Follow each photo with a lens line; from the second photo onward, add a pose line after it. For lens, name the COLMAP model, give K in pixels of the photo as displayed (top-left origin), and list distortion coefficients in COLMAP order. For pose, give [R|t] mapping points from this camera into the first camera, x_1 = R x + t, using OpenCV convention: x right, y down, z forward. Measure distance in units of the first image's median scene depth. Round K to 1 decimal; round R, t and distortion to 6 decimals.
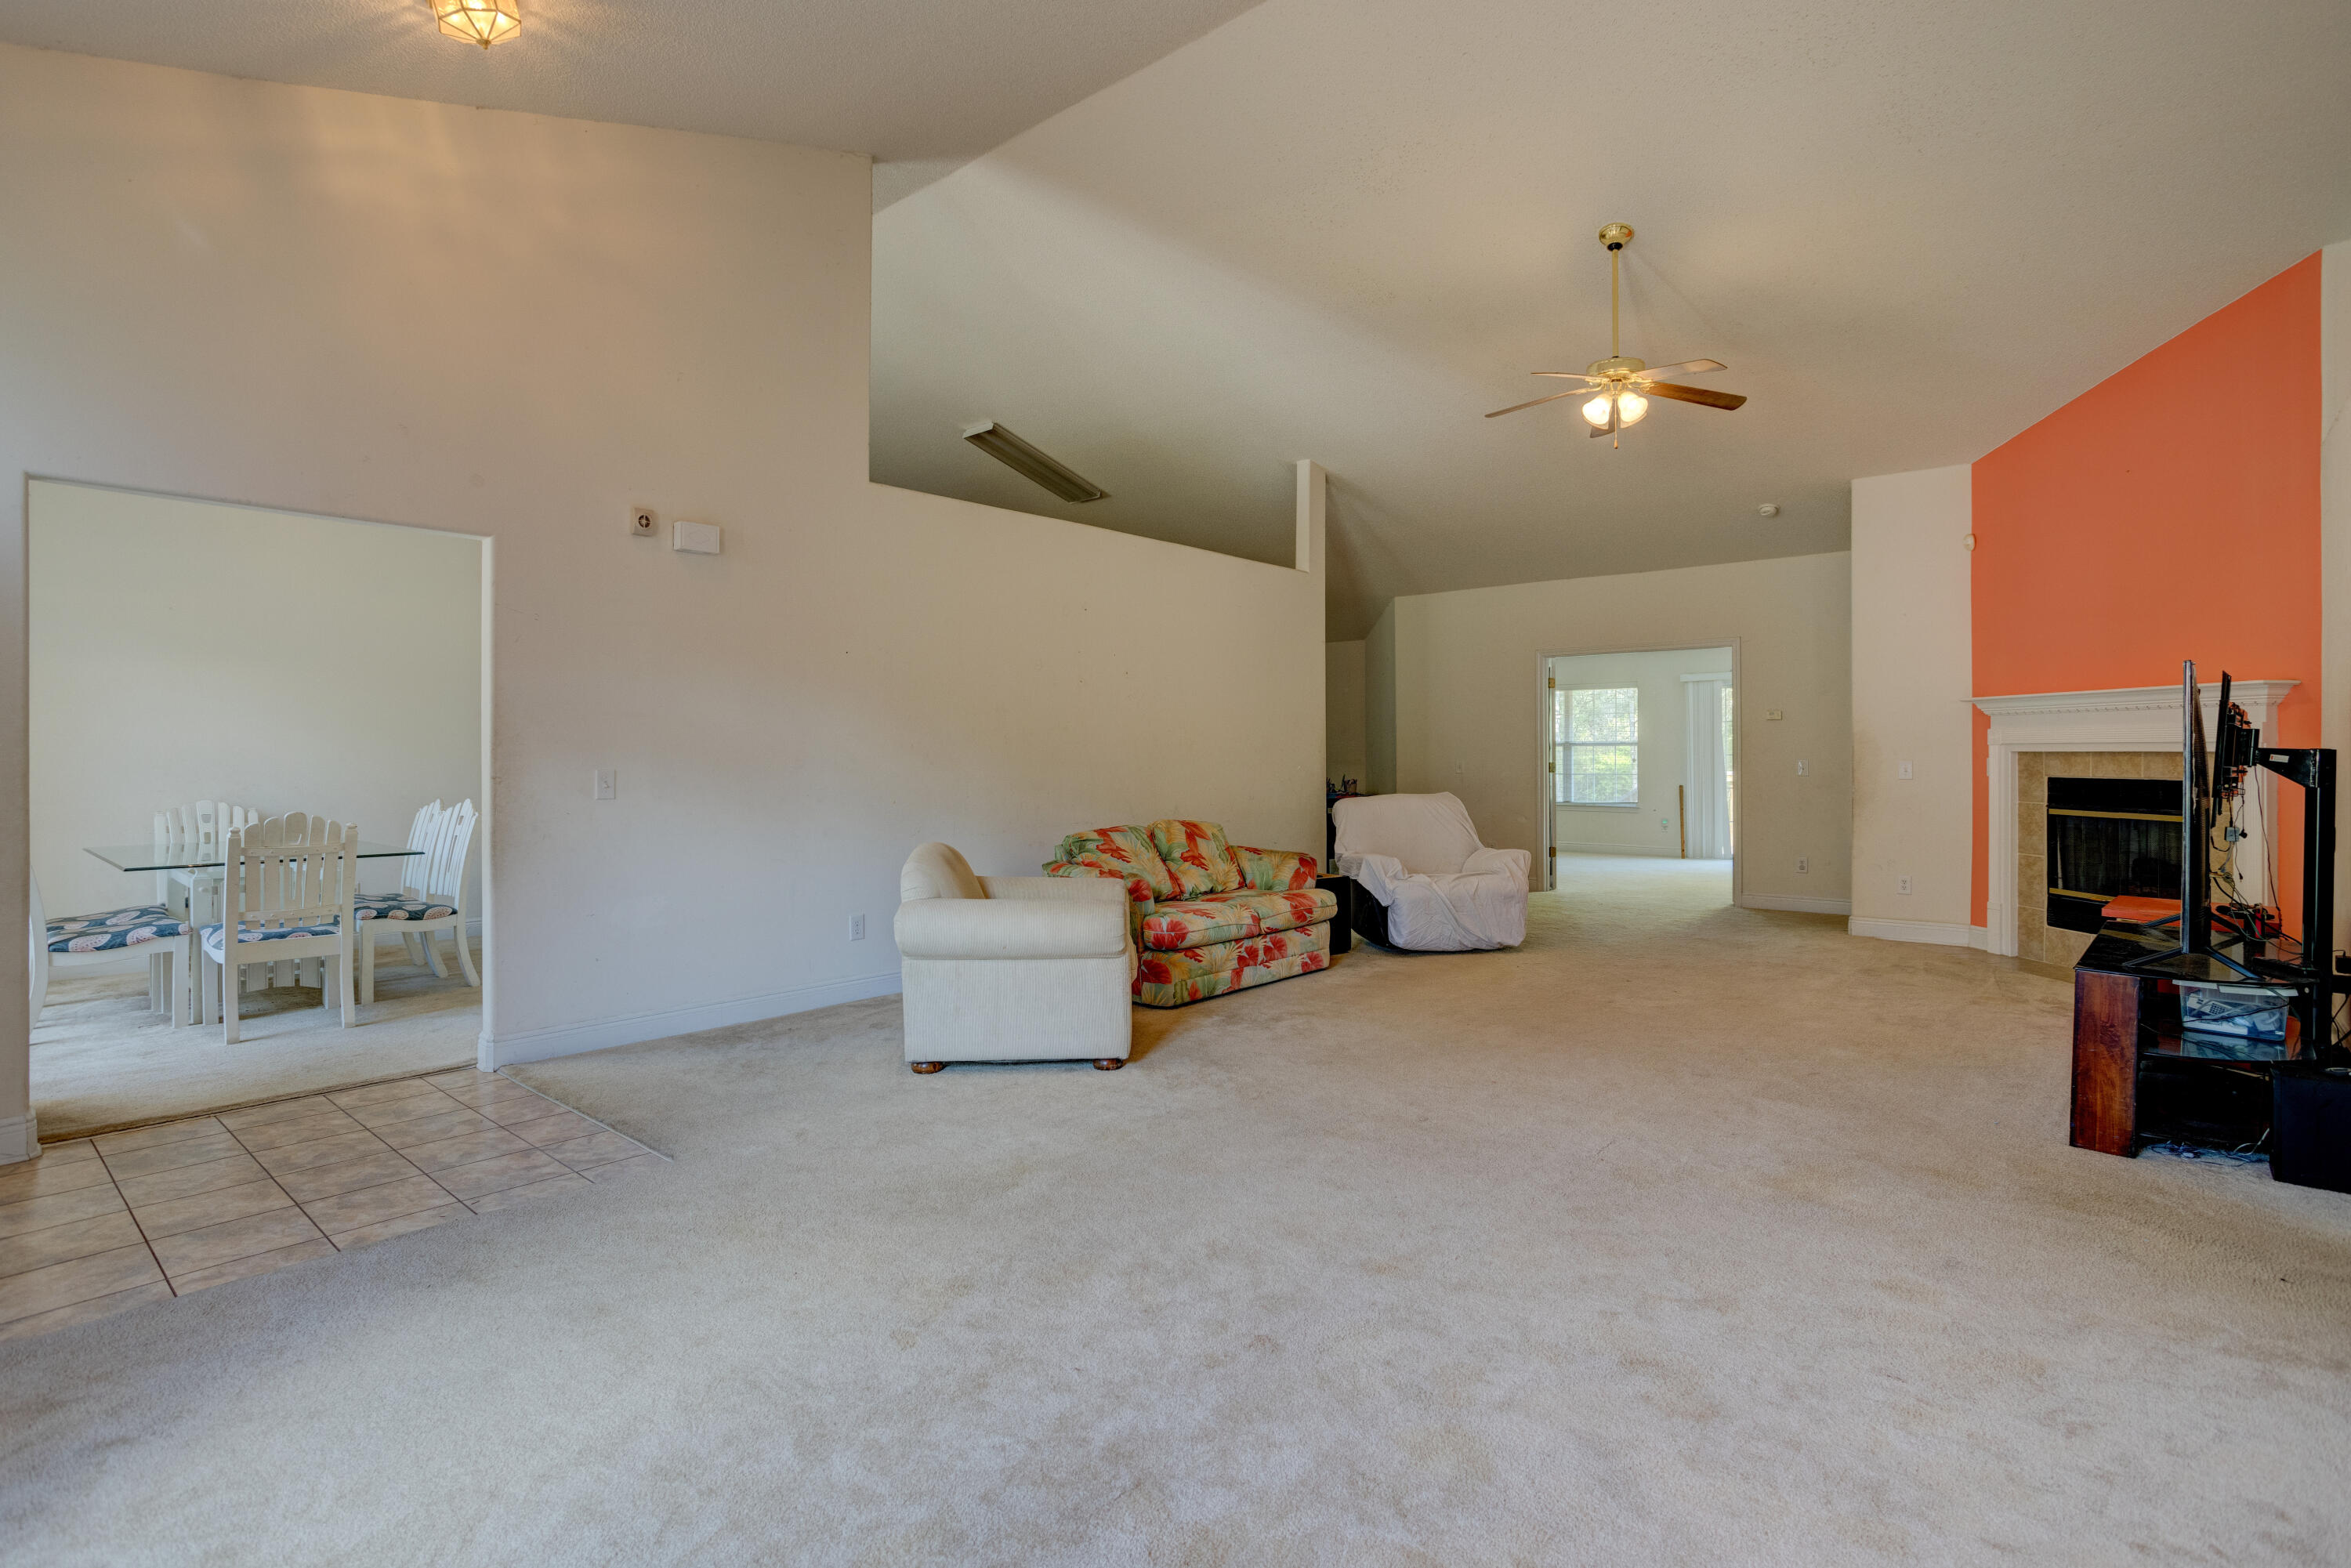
lens RADIAL K [[1146.3, 0, 1168.2], [0, 1146.3, 794.6], [0, 0, 1]] dist [-0.054274, 0.029428]
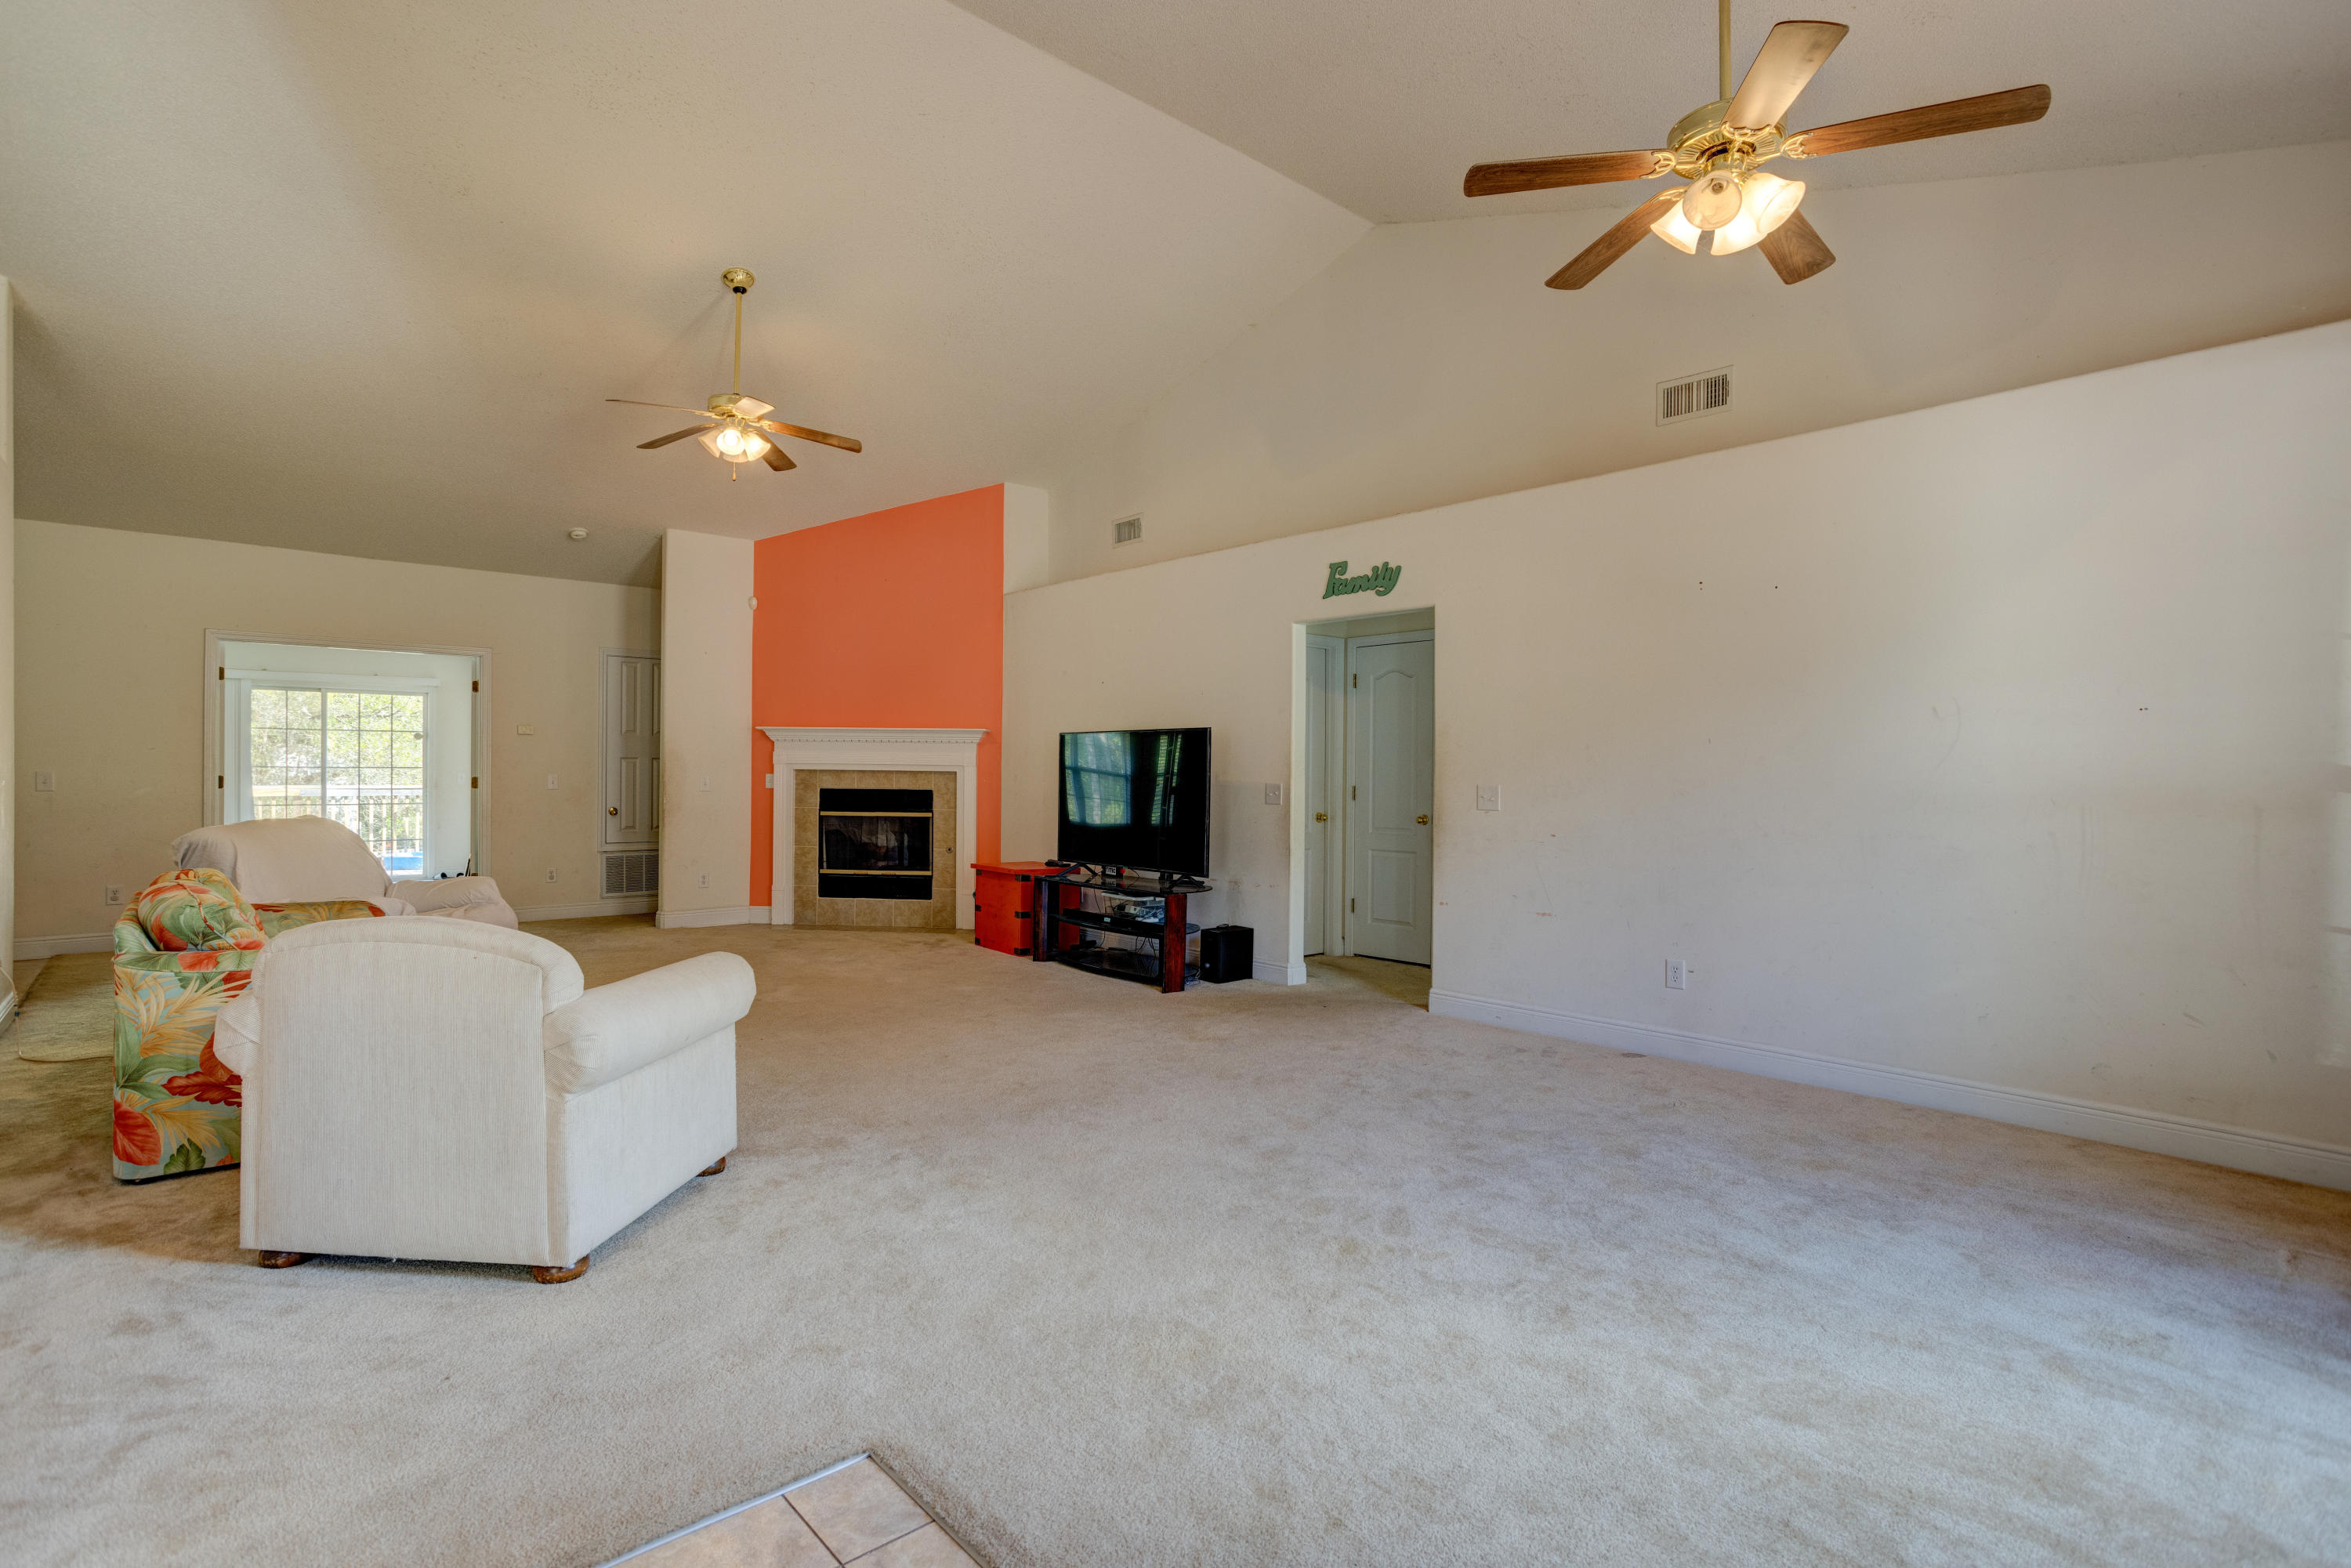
lens RADIAL K [[1141.3, 0, 1173.8], [0, 1141.3, 770.2], [0, 0, 1]] dist [-0.051937, 0.034633]
pose [[0.121267, 0.009122, 0.992578, -0.528937], [0.024385, 0.999629, -0.012166, -0.010235], [-0.992320, 0.025679, 0.121000, 0.402954]]
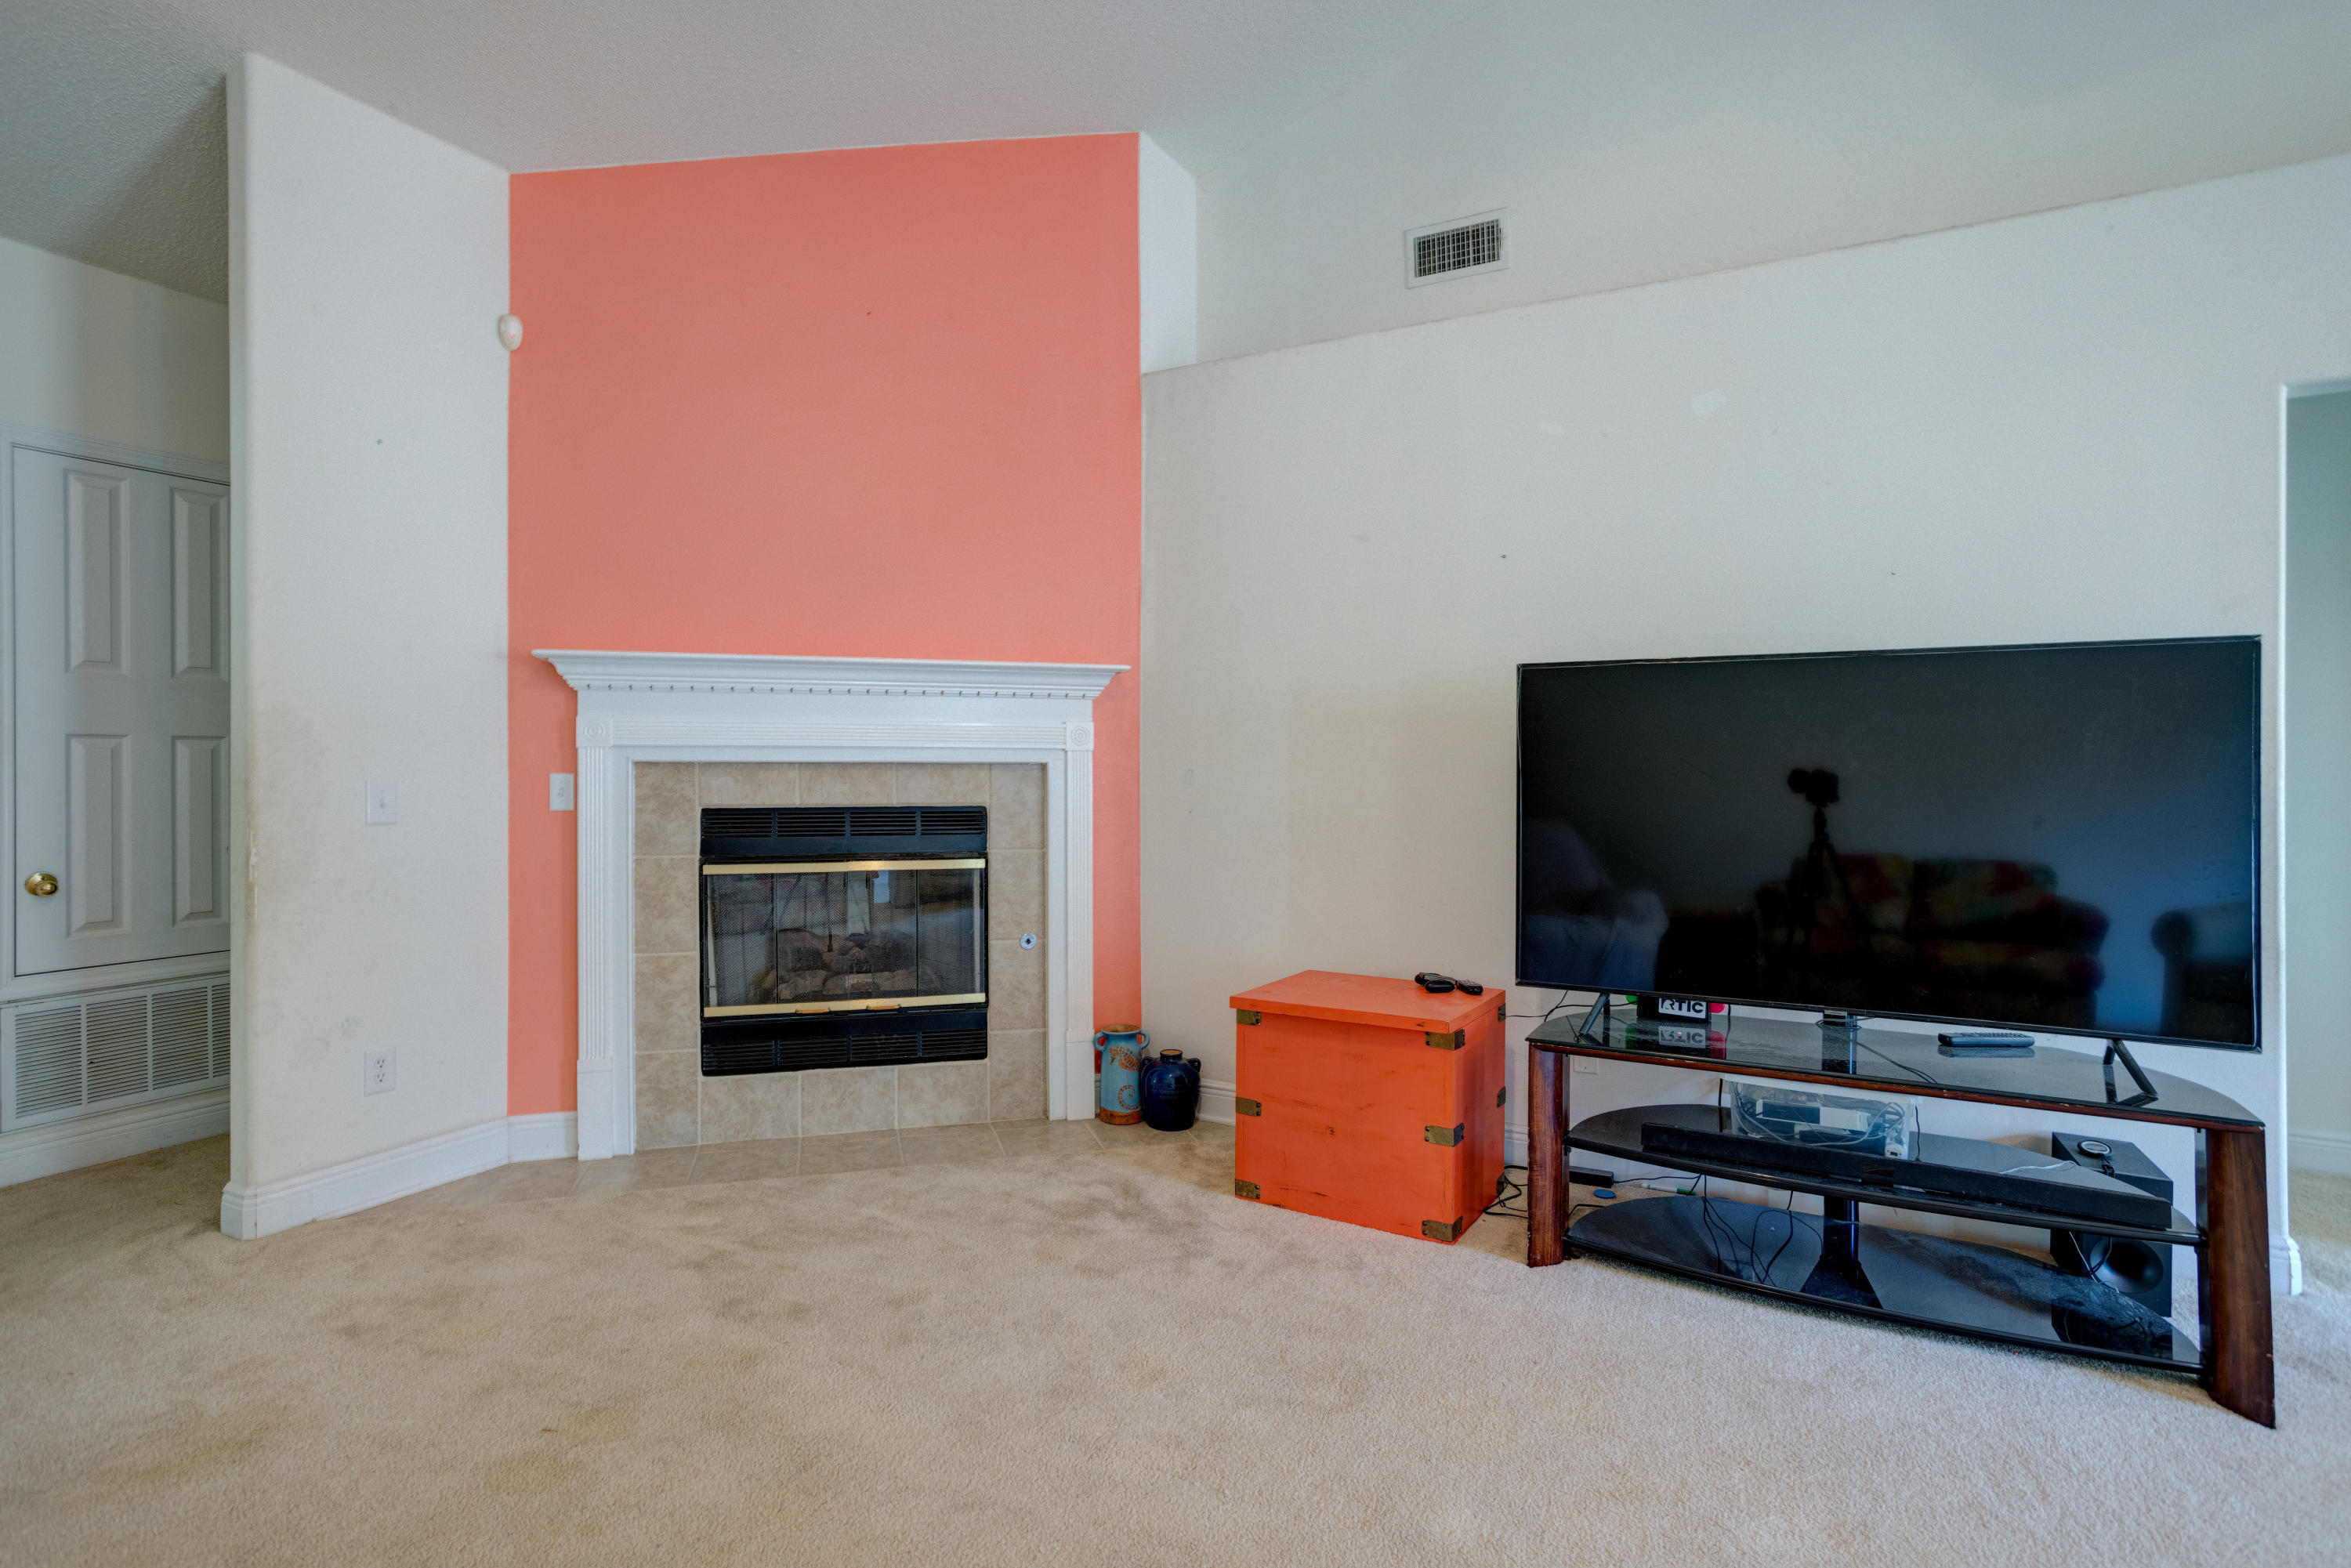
lens RADIAL K [[1141.3, 0, 1173.8], [0, 1141.3, 770.2], [0, 0, 1]] dist [-0.051937, 0.034633]
pose [[-0.222558, 0.008244, 0.974885, 0.191246], [0.035608, 0.999366, -0.000322, -0.025267], [-0.974269, 0.034642, -0.222710, 0.891261]]
